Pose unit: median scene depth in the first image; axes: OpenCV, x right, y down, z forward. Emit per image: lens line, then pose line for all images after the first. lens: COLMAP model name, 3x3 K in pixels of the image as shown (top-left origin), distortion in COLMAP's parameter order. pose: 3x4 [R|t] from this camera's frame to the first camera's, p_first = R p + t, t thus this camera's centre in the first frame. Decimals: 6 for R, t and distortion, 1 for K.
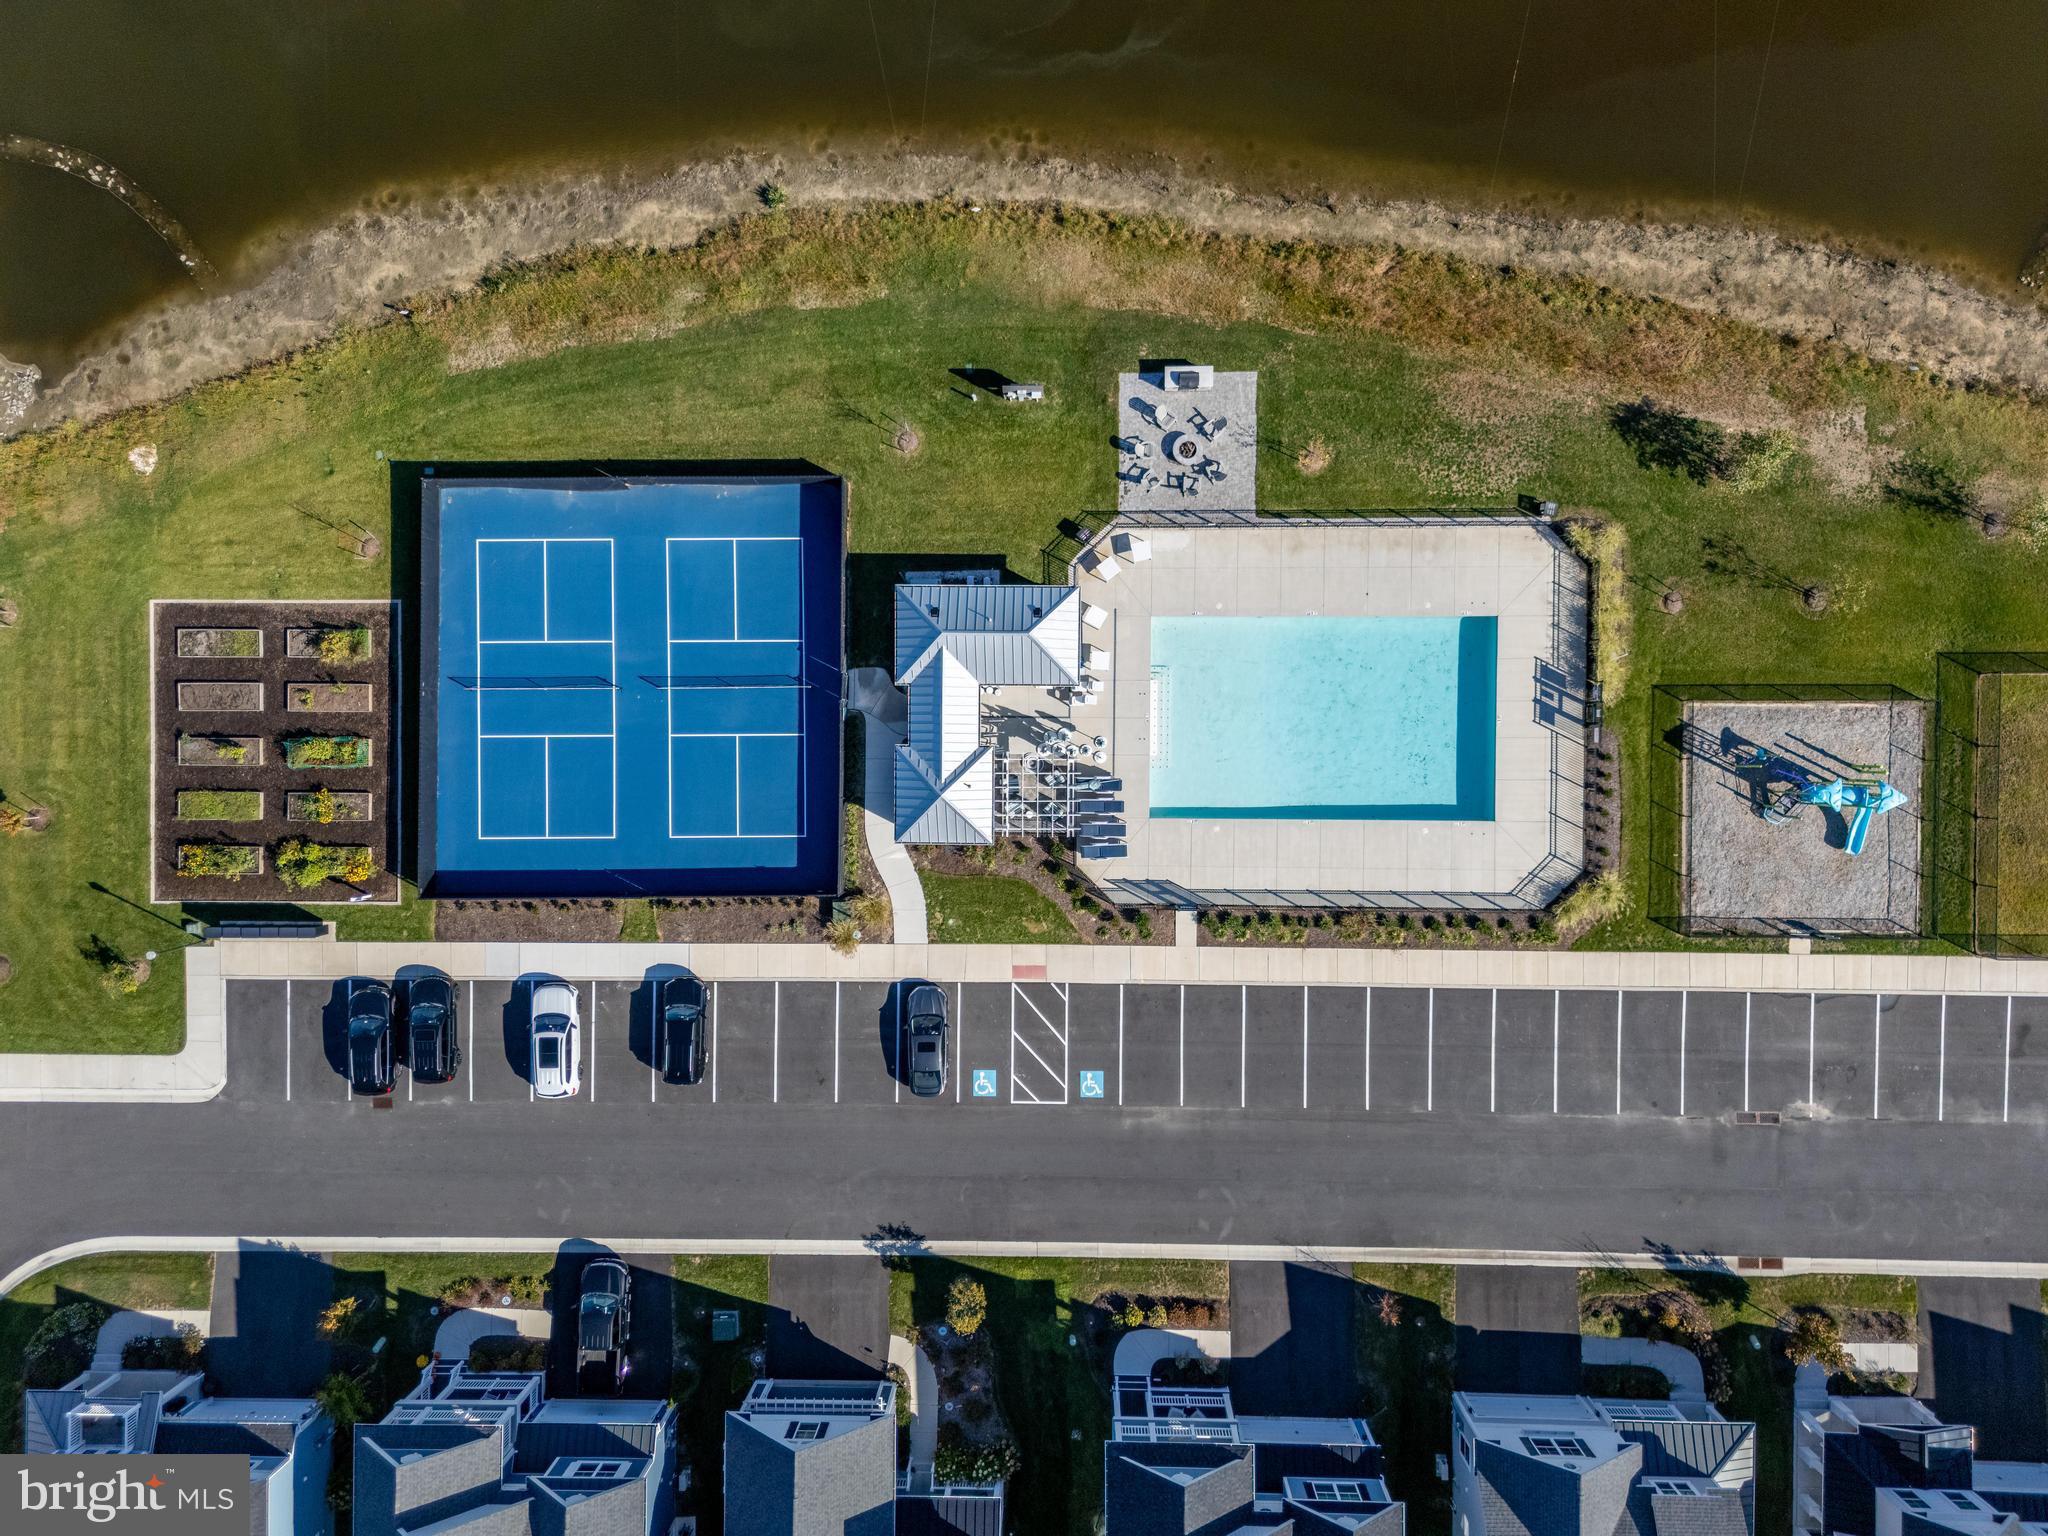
lens RADIAL K [[1550.8, 0, 1031.6], [0, 1550.8, 772.7], [0, 0, 1]] dist [0.089741, -0.096123]
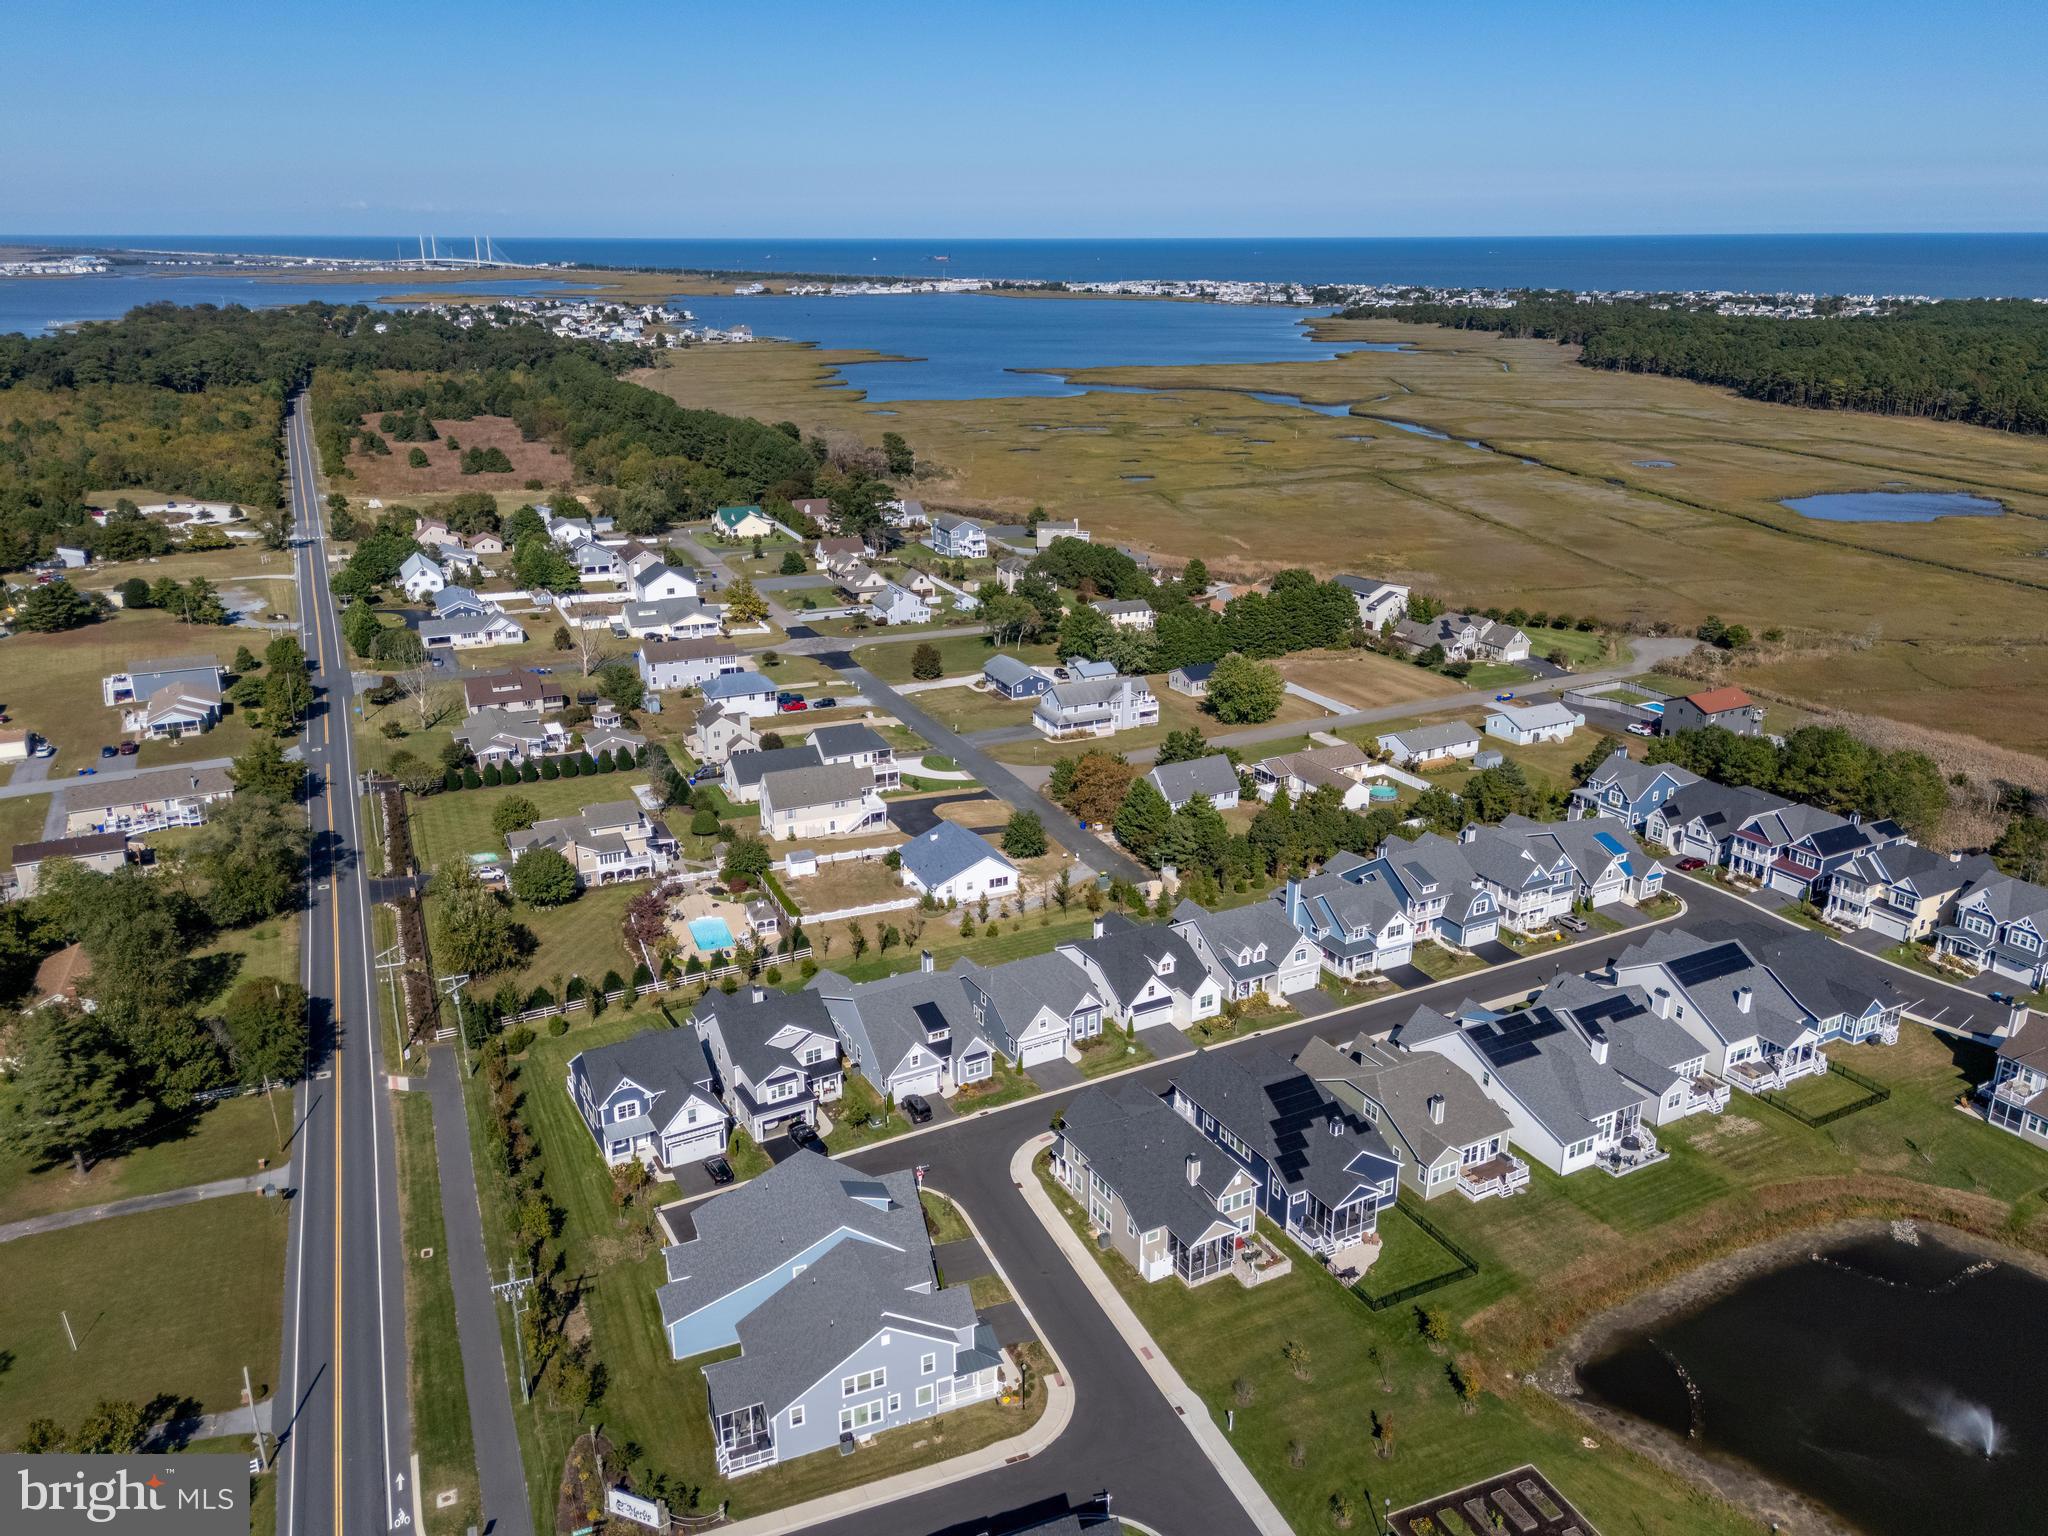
lens RADIAL K [[1550.8, 0, 1031.6], [0, 1550.8, 772.7], [0, 0, 1]] dist [0.089741, -0.096123]
pose [[0.397305, 0.318544, -0.860627, 0.451329], [-0.917167, 0.106291, -0.384065, 0.957842], [-0.030865, 0.941930, 0.334388, -0.250648]]
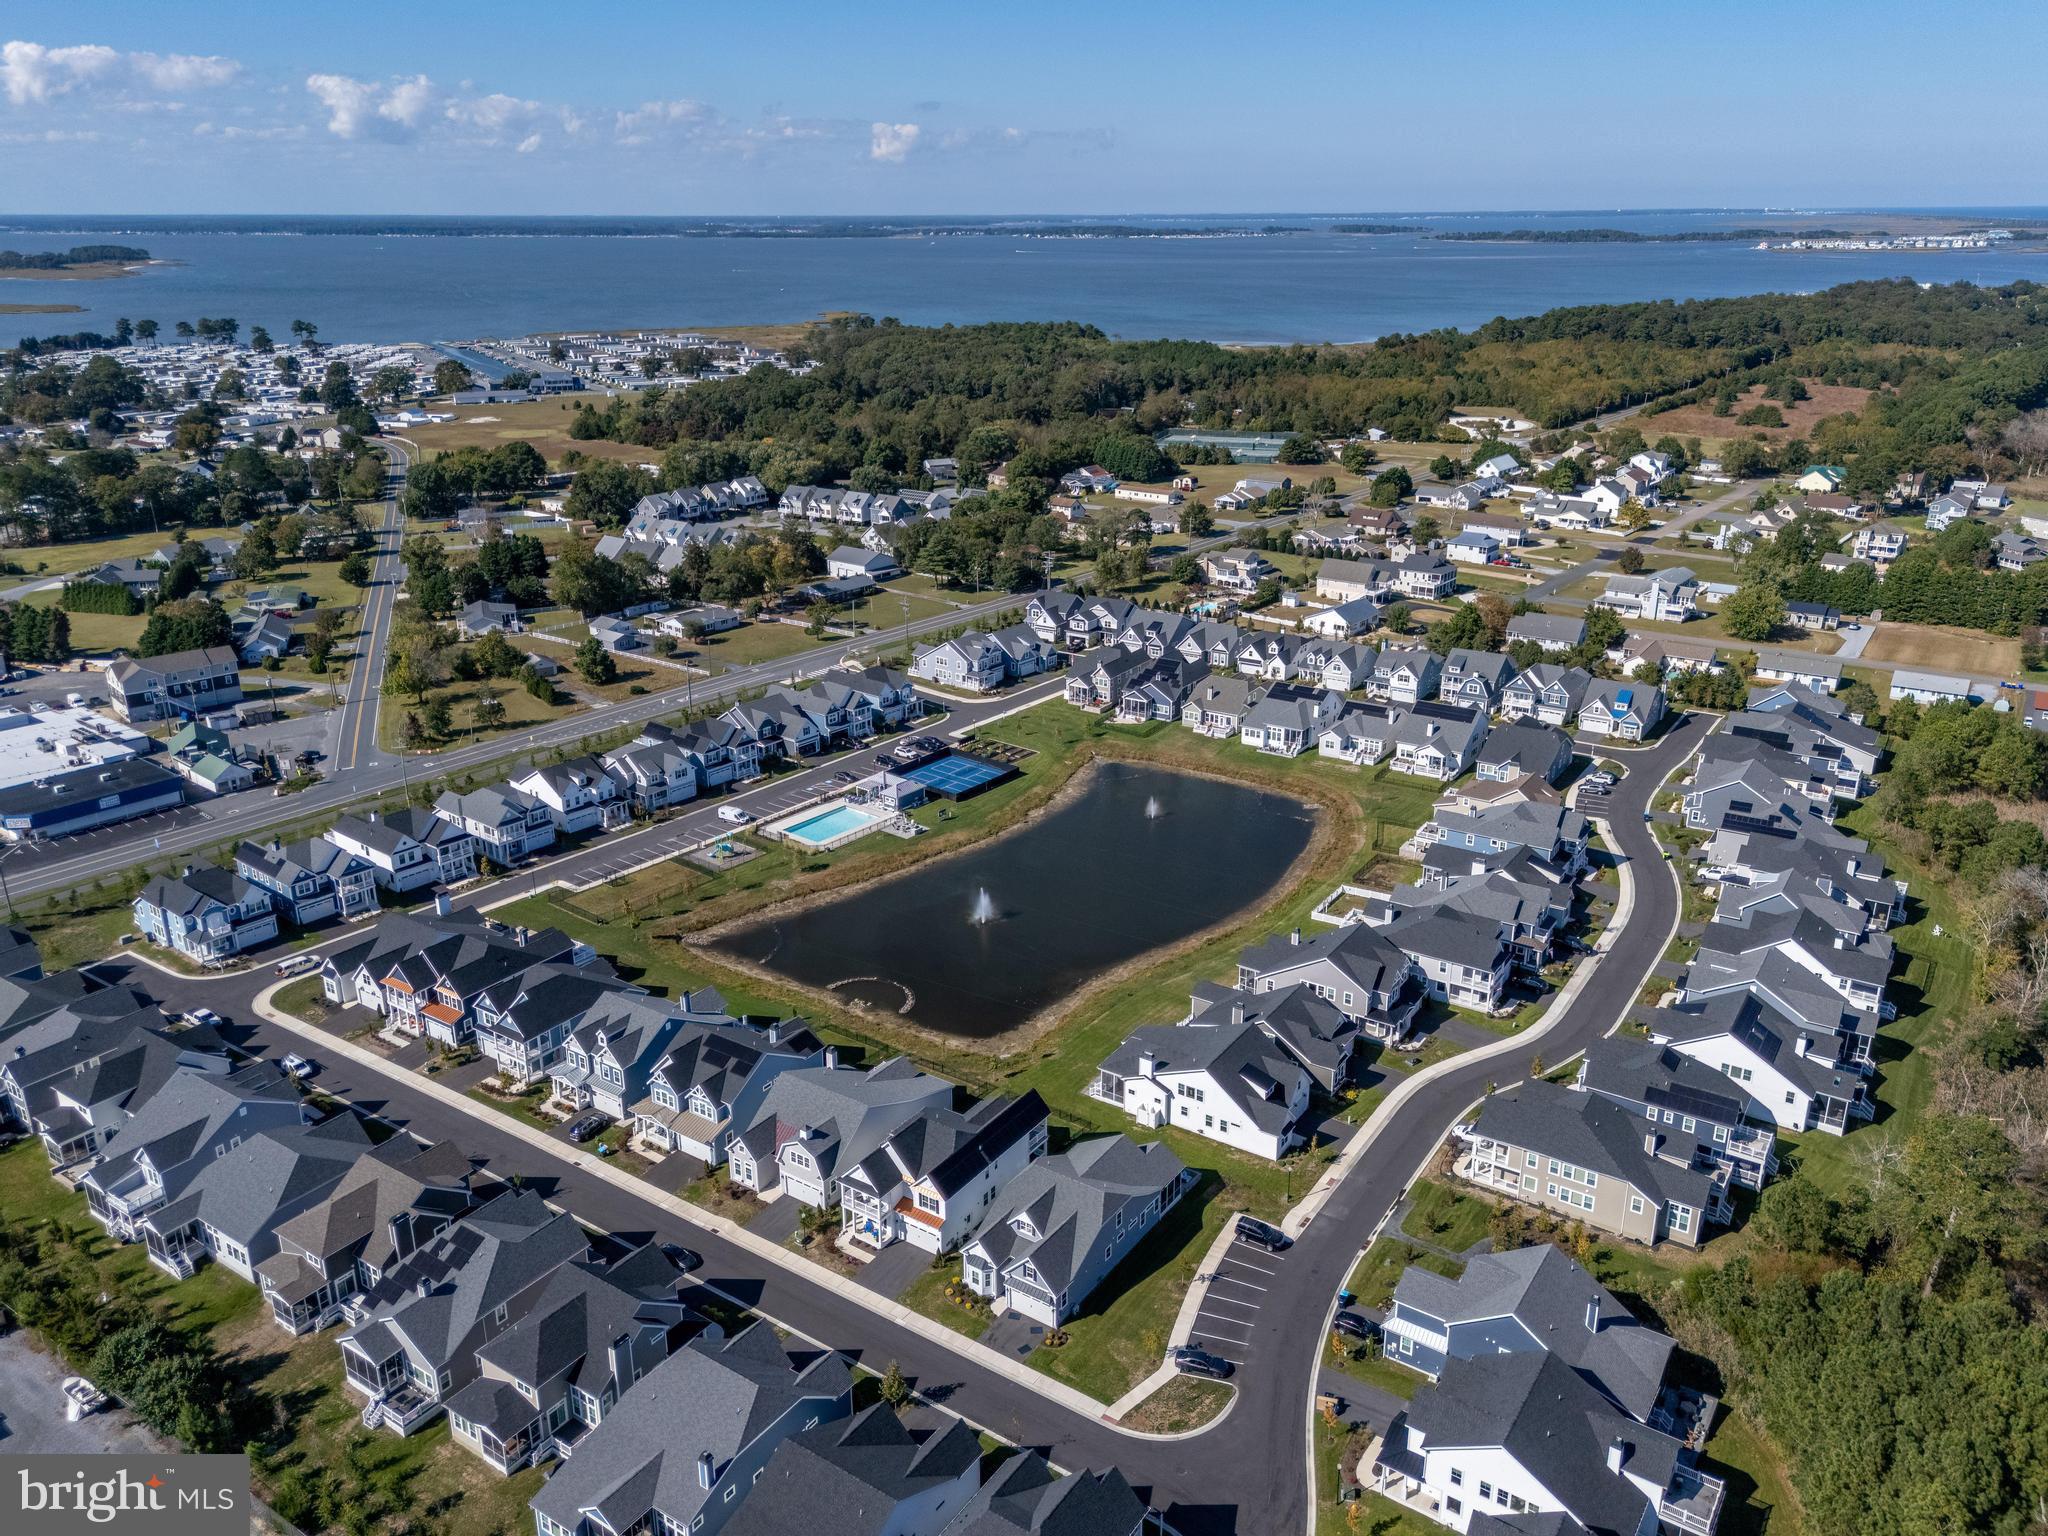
lens RADIAL K [[1533.6, 0, 1036.2], [0, 1533.6, 765.8], [0, 0, 1]] dist [0.075075, -0.083203]
pose [[-0.623727, 0.286559, -0.727219, 2.582971], [-0.781630, -0.233835, 0.578252, -2.595056], [-0.004346, 0.929088, 0.369832, -0.550971]]
